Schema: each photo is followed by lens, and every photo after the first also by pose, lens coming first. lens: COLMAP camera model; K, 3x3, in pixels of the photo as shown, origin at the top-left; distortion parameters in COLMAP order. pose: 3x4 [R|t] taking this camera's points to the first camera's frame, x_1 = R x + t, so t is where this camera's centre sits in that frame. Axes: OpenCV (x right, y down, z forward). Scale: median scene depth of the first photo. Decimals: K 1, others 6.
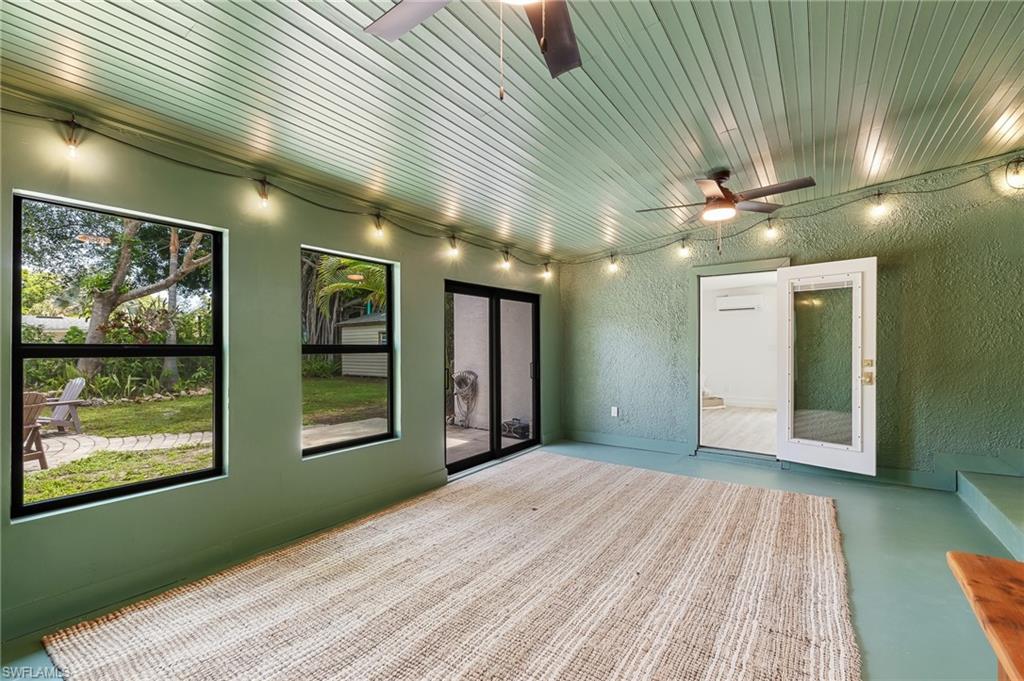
lens RADIAL K [[432.2, 0, 517.4], [0, 432.2, 348.8], [0, 0, 1]] dist [-0.002314, -0.000109]
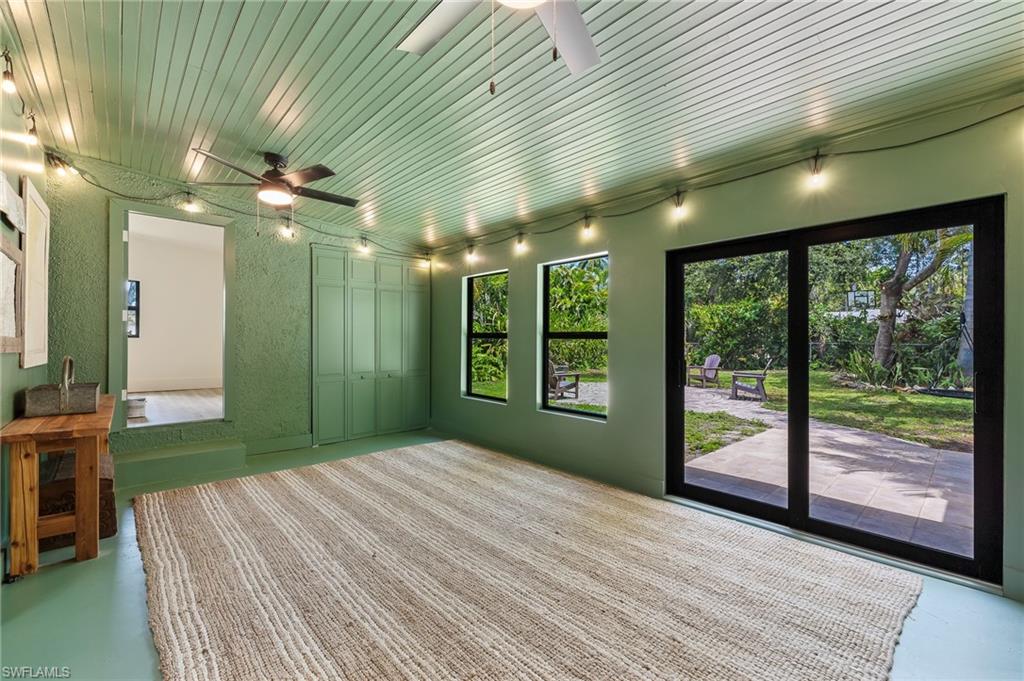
lens RADIAL K [[432.2, 0, 512.0], [0, 432.2, 337.0], [0, 0, 1]] dist [-0.002314, -0.000109]
pose [[-0.217135, 0.003308, -0.976136, 0.930388], [-0.006688, 0.999966, 0.004876, 0.000870], [0.976119, 0.007587, -0.217105, 1.193291]]
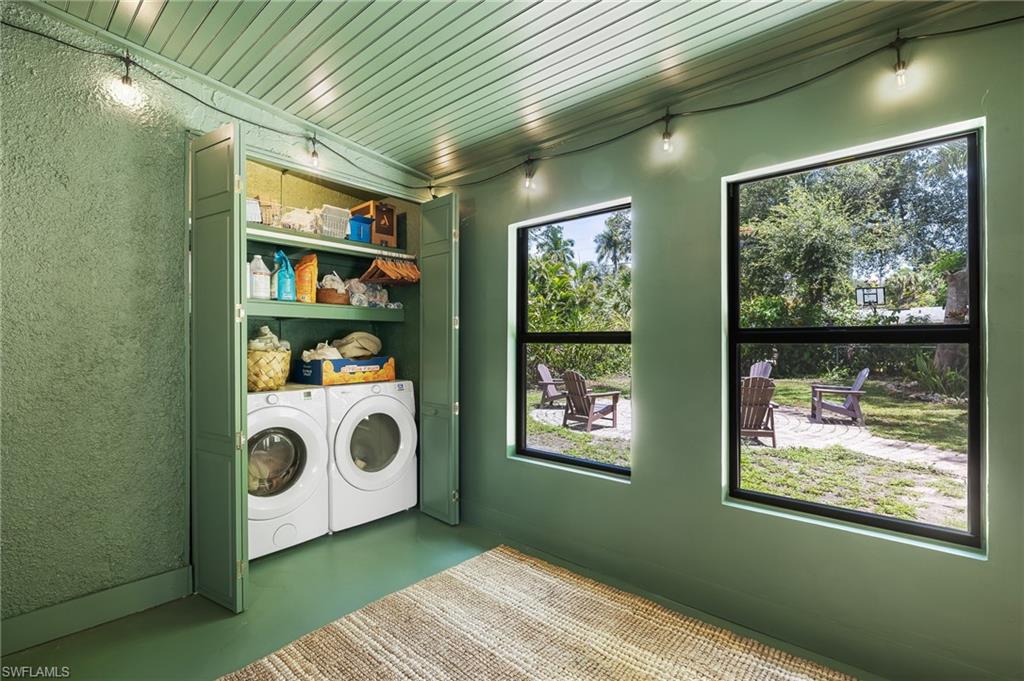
lens RADIAL K [[477.1, 0, 517.4], [0, 477.1, 337.5], [0, 0, 1]] dist [-0.003114, 0.000265]
pose [[-0.107157, -0.003543, -0.994236, 0.252656], [-0.001131, 0.999993, -0.003442, 0.007017], [0.994241, 0.000755, -0.107161, 0.739014]]
